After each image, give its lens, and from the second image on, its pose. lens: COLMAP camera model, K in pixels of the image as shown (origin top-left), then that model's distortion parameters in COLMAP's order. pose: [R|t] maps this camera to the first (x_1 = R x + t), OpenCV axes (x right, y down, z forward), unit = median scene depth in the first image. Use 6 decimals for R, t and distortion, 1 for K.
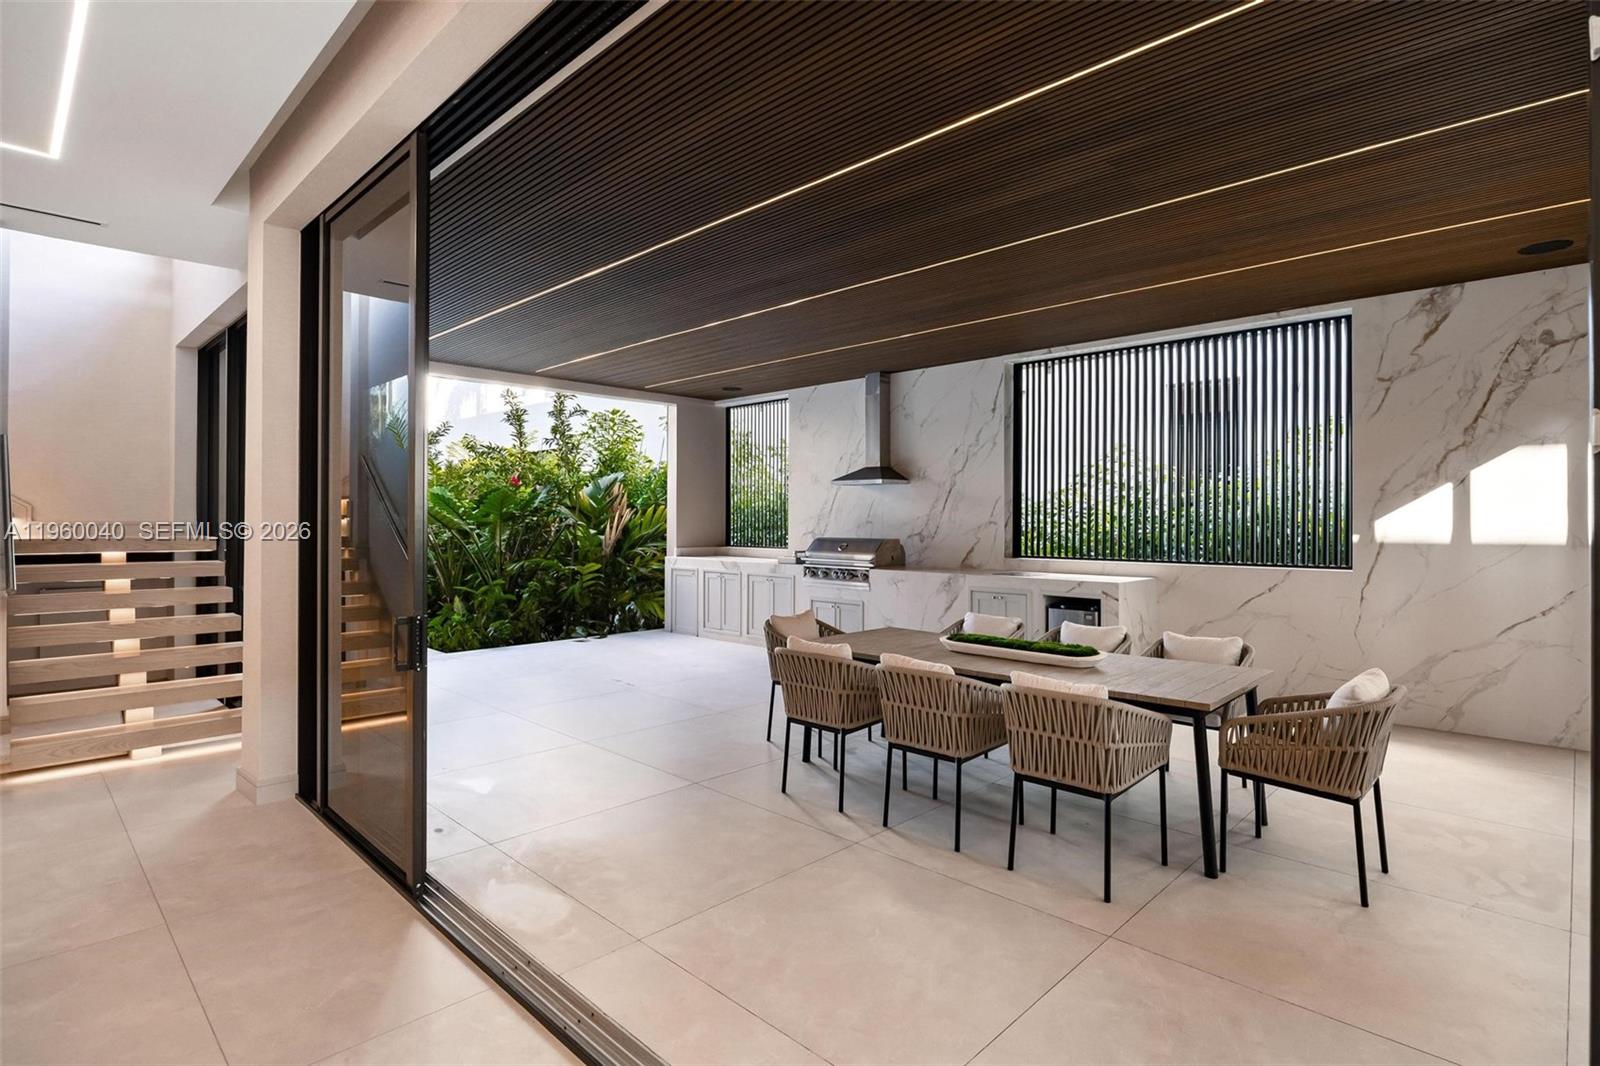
lens RADIAL K [[806.2, 0, 795.6], [0, 806.2, 521.4], [0, 0, 1]] dist [-0.001602, -0.000890]
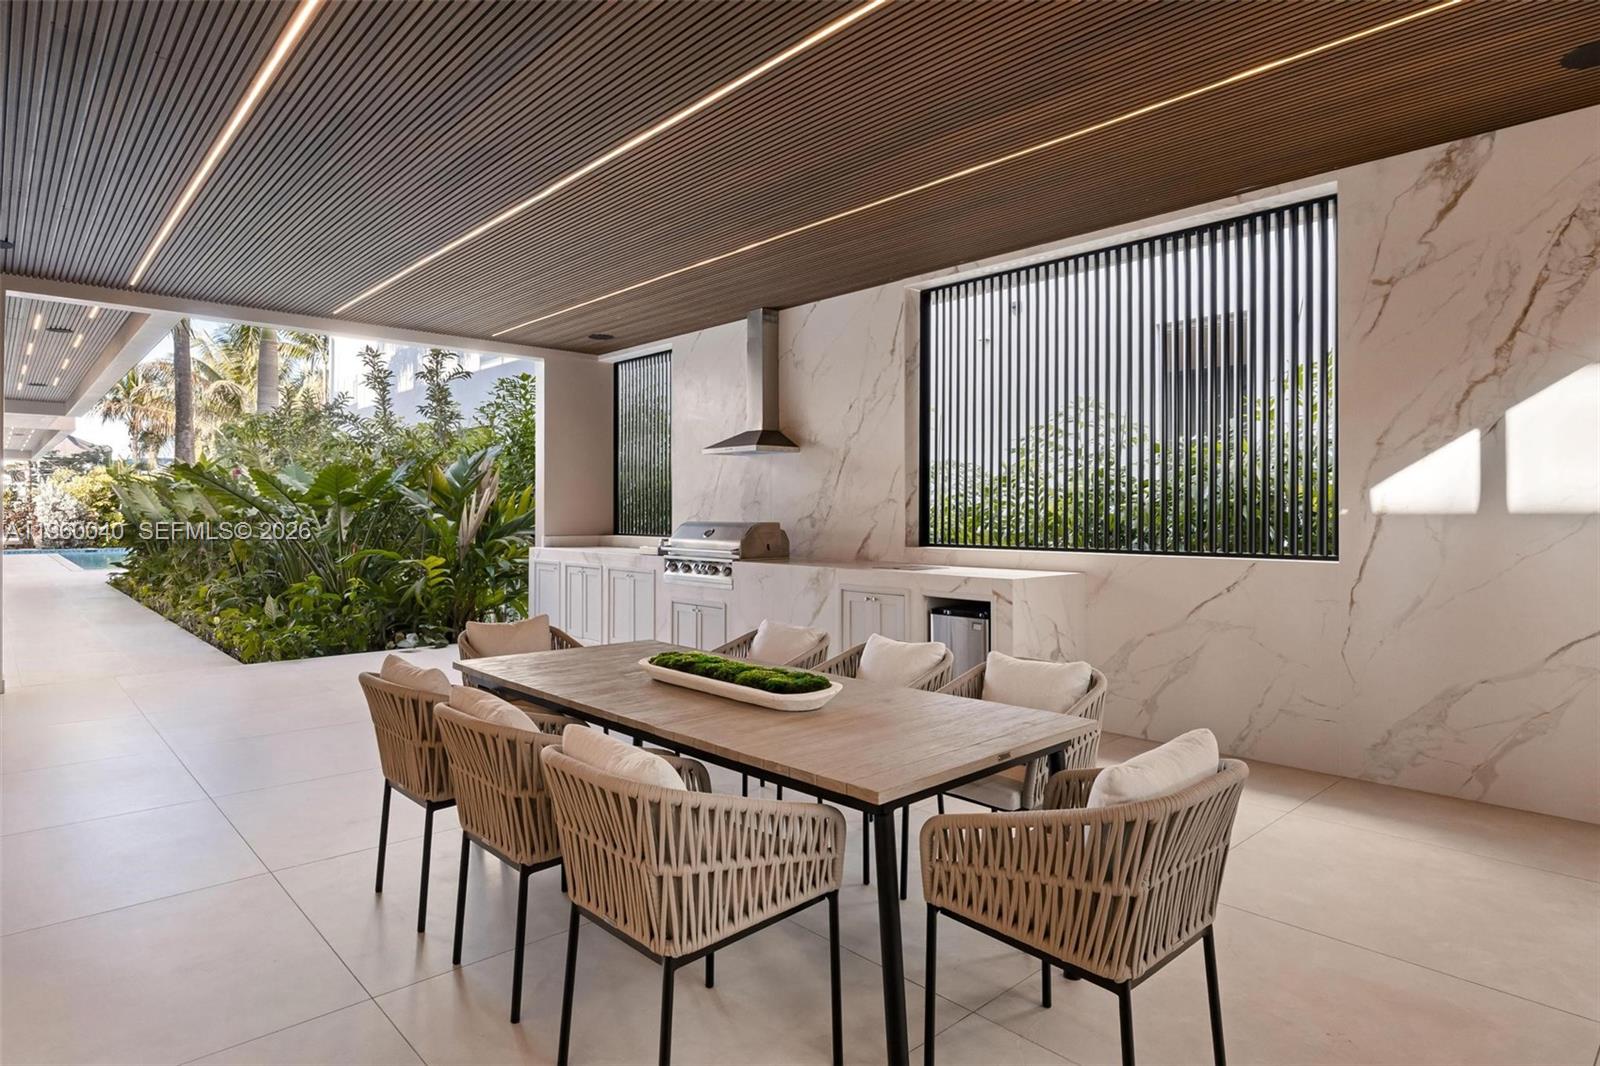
lens RADIAL K [[892.2, 0, 795.7], [0, 892.2, 511.0], [0, 0, 1]] dist [-0.001276, 0.000111]
pose [[0.998354, -0.001920, -0.057314, 0.197859], [0.001704, 0.999991, -0.003828, 0.014406], [0.057321, 0.003724, 0.998349, 0.154312]]
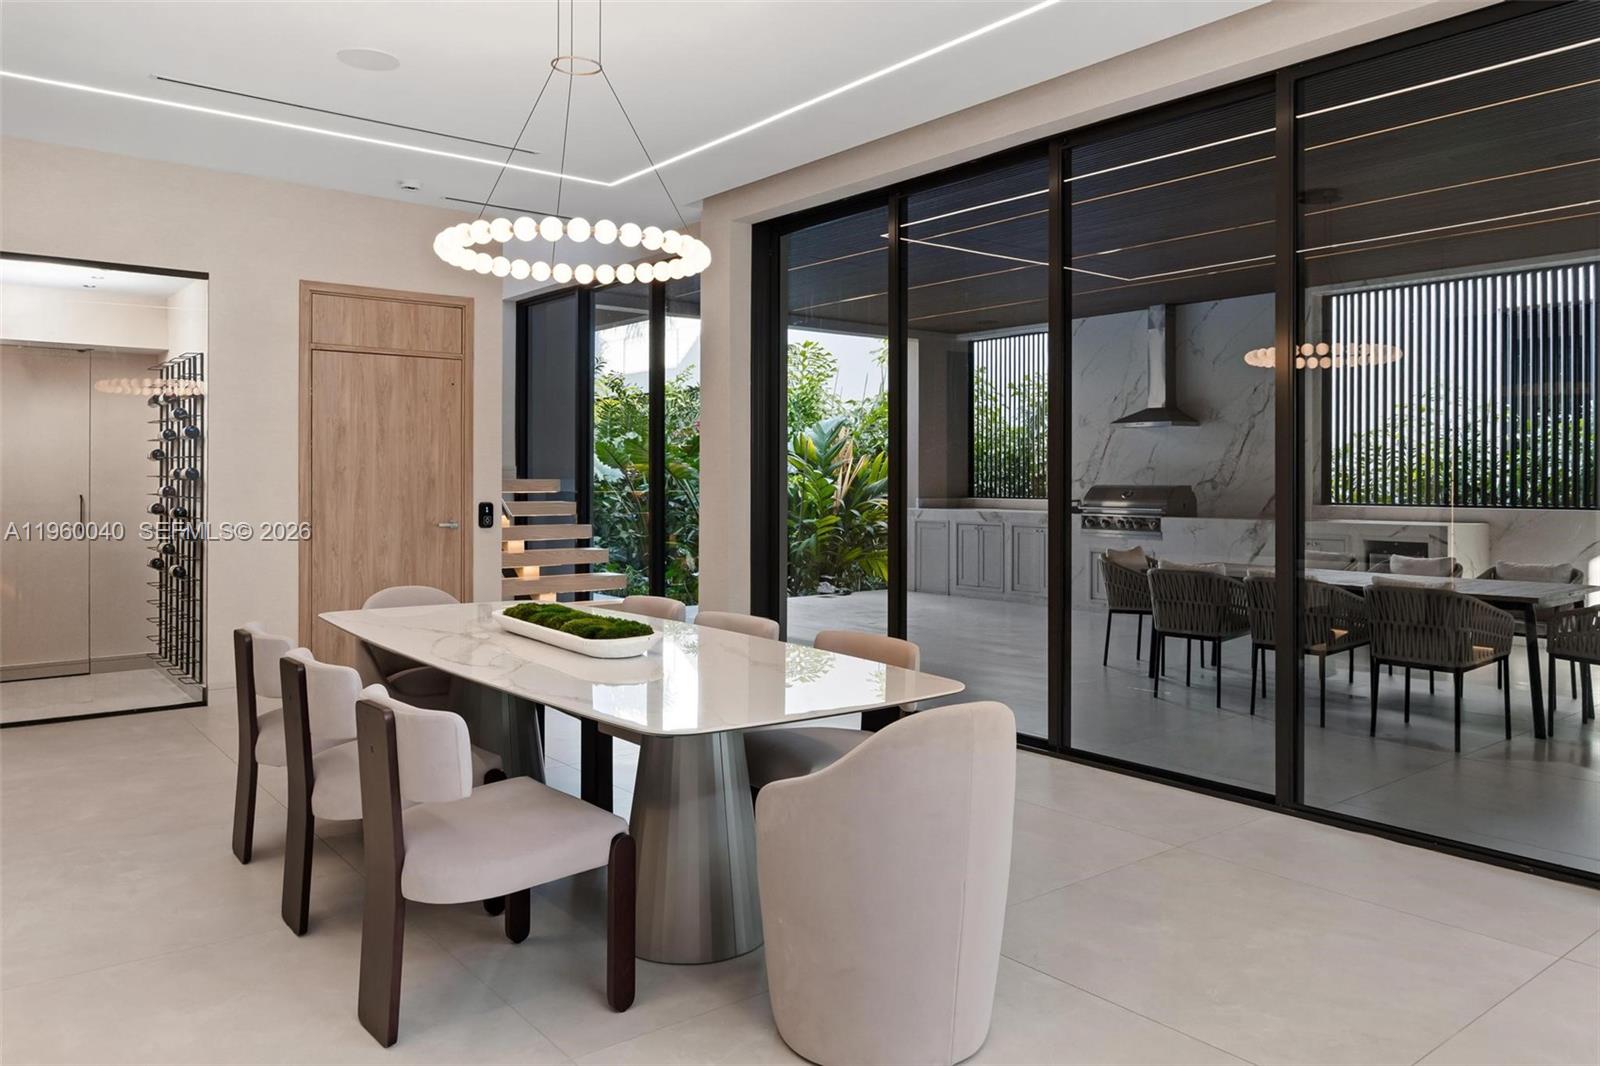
lens RADIAL K [[1139.4, 0, 780.8], [0, 1139.4, 477.2], [0, 0, 1]] dist [-0.007835, 0.000483]
pose [[0.991850, -0.001488, -0.127406, -0.176068], [0.001186, 0.999996, -0.002447, 0.015034], [0.127409, 0.002276, 0.991848, -0.364598]]
